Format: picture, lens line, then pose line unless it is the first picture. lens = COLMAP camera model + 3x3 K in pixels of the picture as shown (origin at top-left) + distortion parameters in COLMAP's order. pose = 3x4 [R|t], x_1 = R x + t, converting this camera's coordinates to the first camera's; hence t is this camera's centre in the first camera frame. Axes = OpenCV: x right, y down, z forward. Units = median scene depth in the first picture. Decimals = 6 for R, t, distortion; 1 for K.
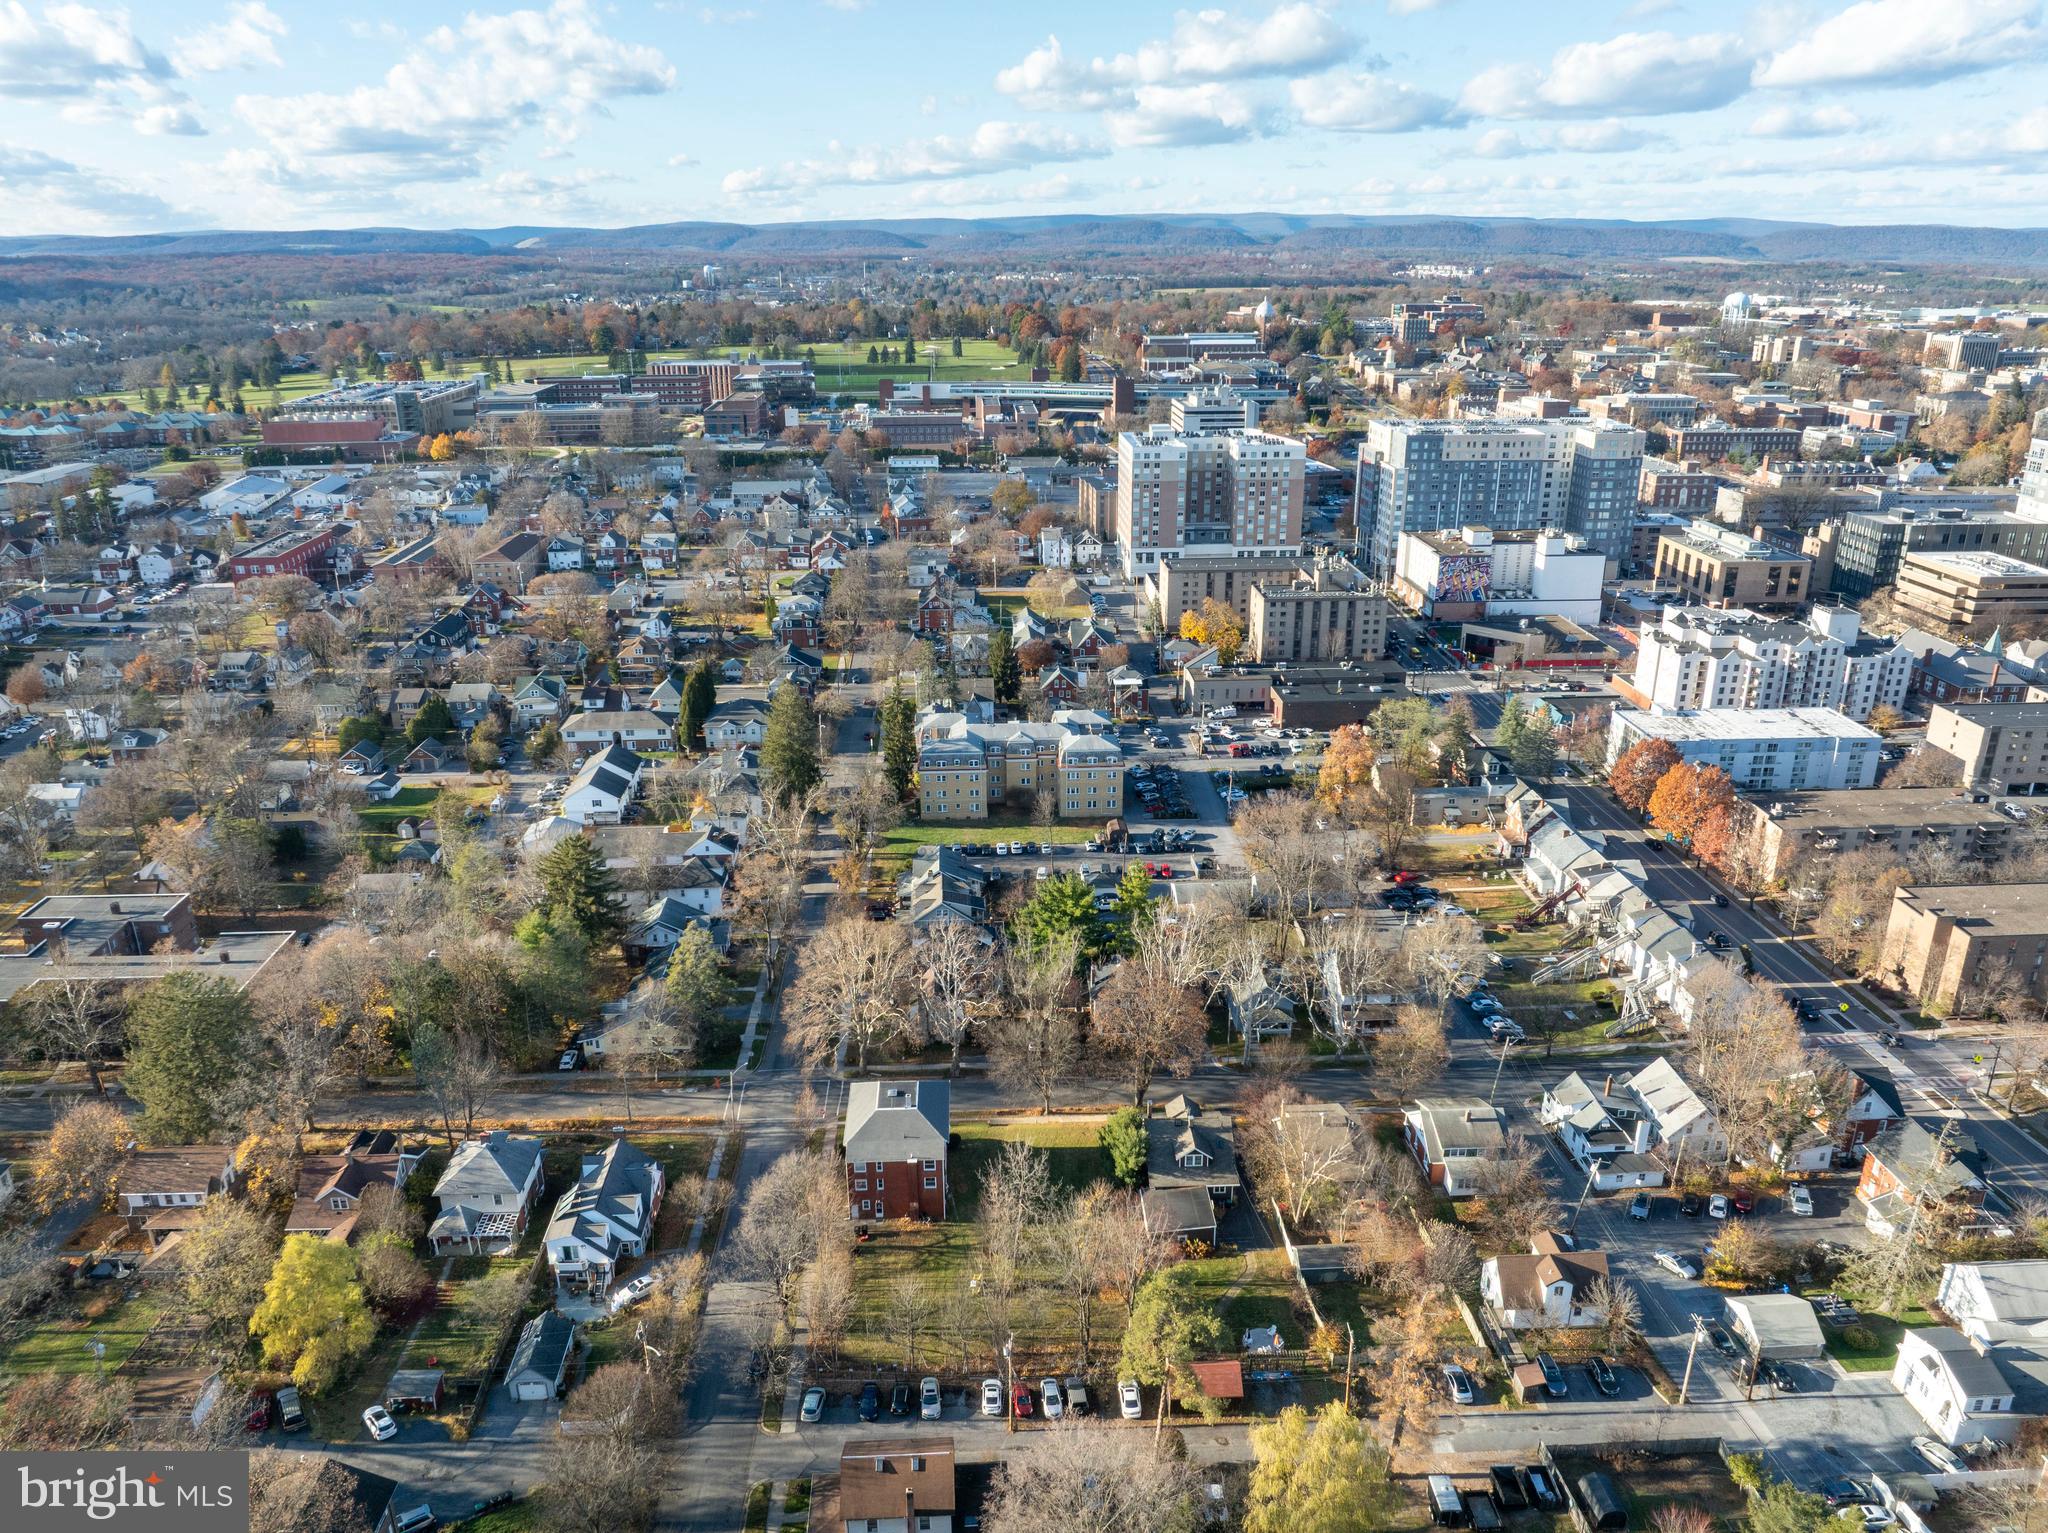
lens RADIAL K [[1449.1, 0, 1024.0], [0, 1449.1, 766.5], [0, 0, 1]] dist [-0.035544, -0.000019]
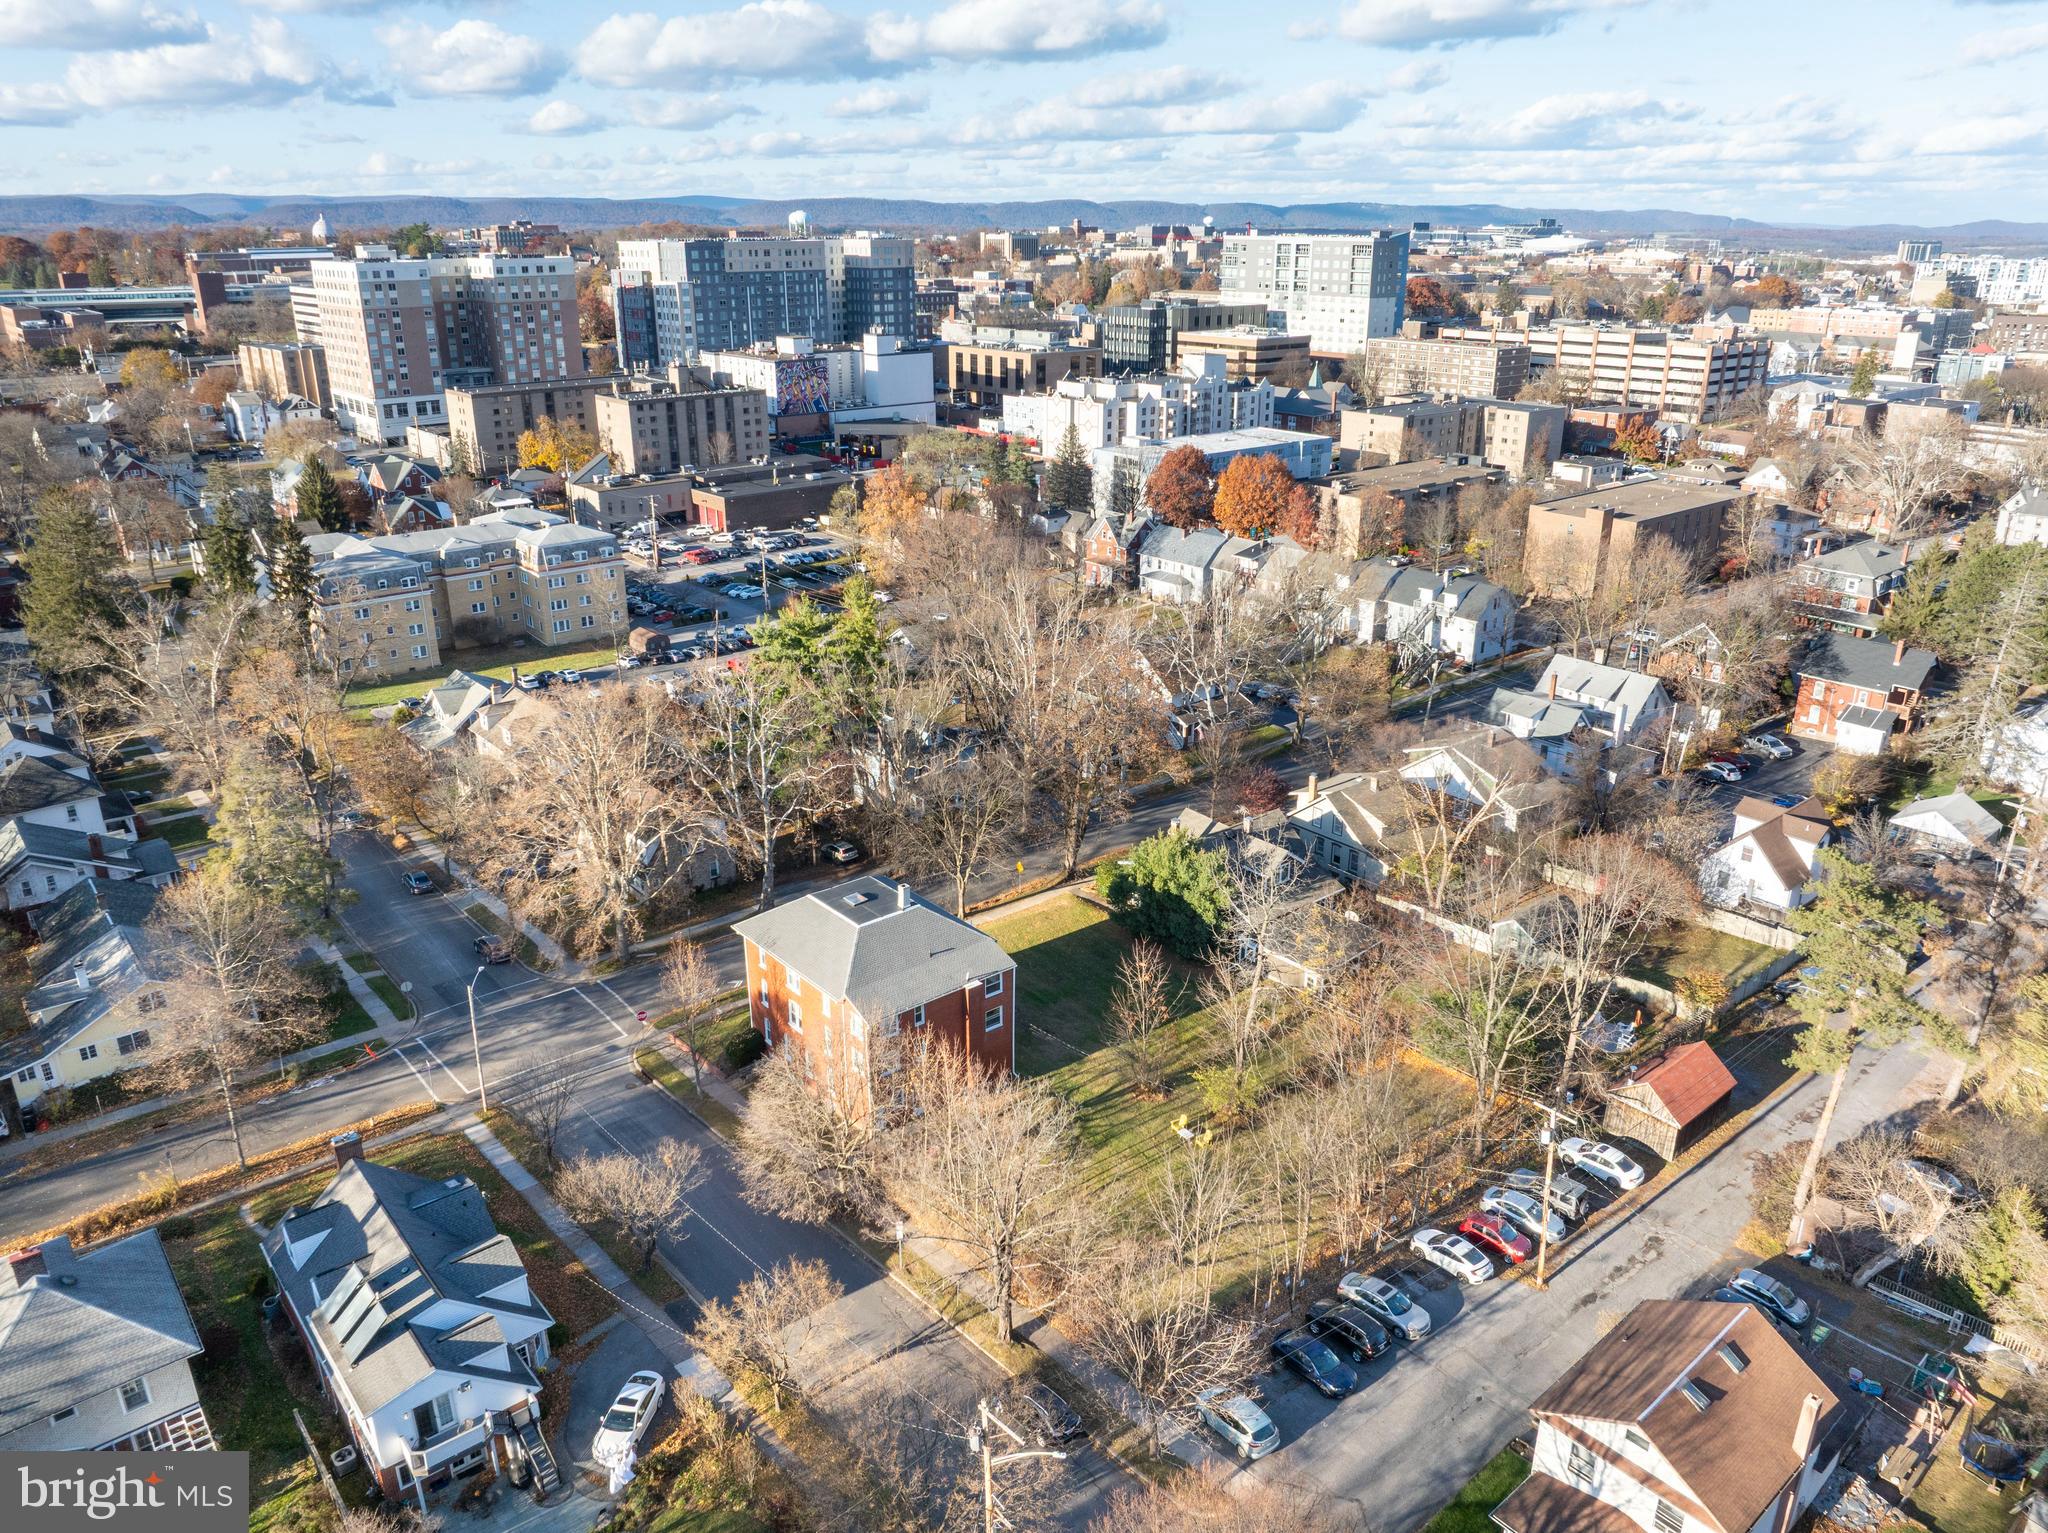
lens RADIAL K [[1449.1, 0, 1024.0], [0, 1449.1, 766.5], [0, 0, 1]] dist [-0.035544, -0.000019]
pose [[0.797208, -0.208667, 0.566496, -0.135733], [0.204407, 0.976239, 0.071940, 0.060614], [-0.568047, 0.058445, 0.820918, 0.207197]]
